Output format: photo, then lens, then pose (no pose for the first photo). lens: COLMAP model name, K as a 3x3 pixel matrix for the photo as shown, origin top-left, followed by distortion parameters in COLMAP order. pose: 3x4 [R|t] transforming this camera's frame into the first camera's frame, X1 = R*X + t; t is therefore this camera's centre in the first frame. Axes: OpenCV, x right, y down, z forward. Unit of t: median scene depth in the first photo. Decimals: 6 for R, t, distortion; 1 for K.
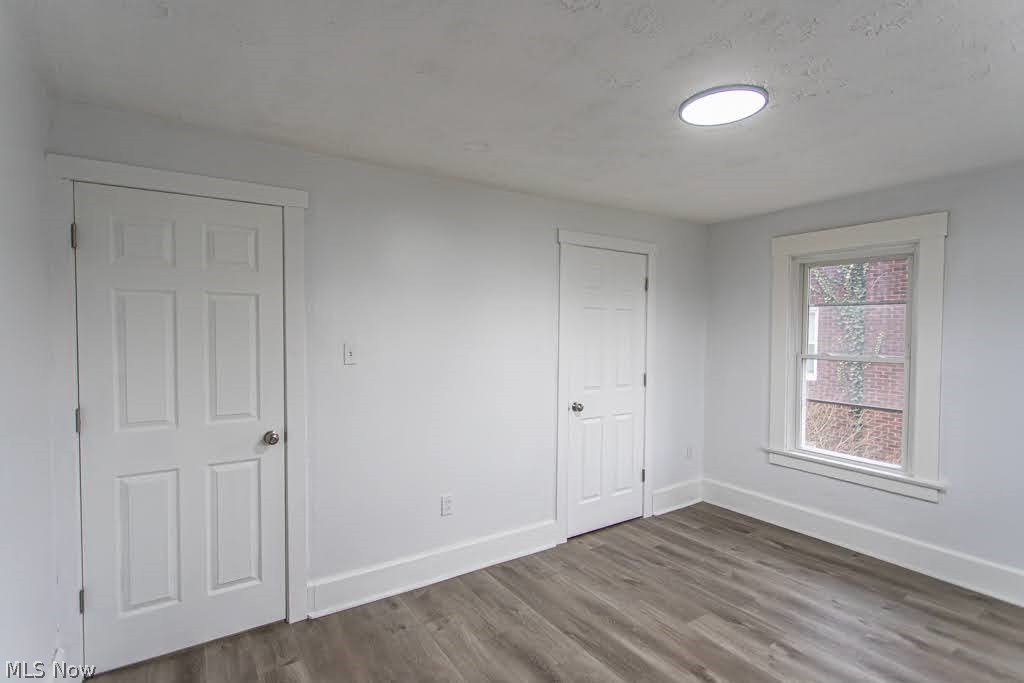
lens RADIAL K [[508.2, 0, 512.0], [0, 508.2, 341.5], [0, 0, 1]] dist [0.021123, 0.000266]
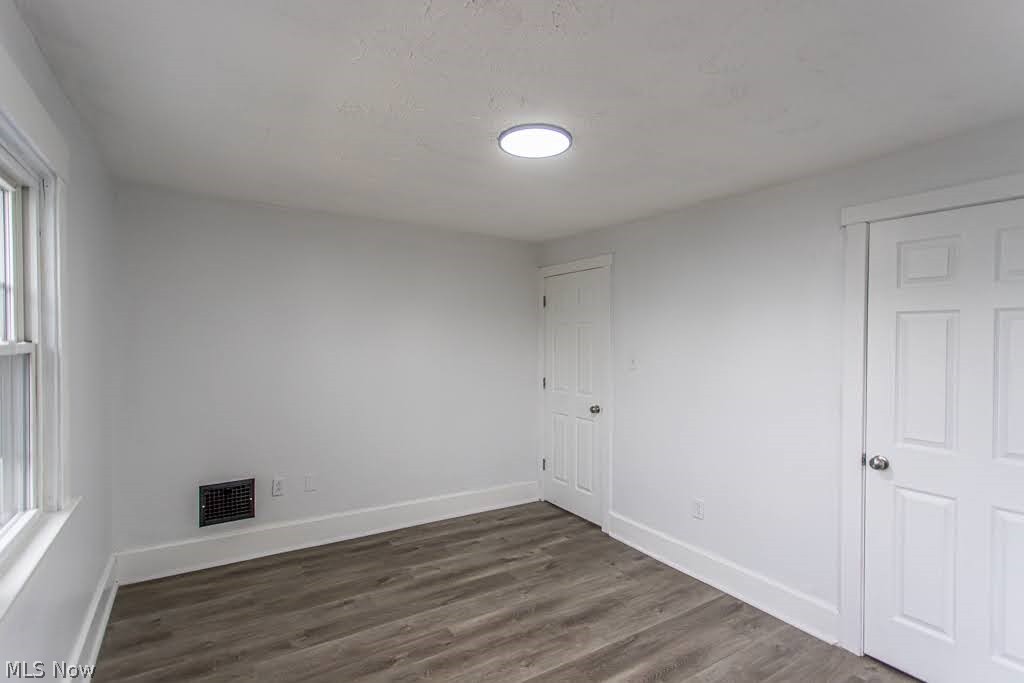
lens RADIAL K [[508.2, 0, 512.0], [0, 508.2, 341.5], [0, 0, 1]] dist [0.021123, 0.000266]
pose [[-0.024690, -0.003411, -0.999689, 1.136175], [-0.040201, 0.999189, -0.002417, -0.012726], [0.998887, 0.040129, -0.024807, 0.744112]]
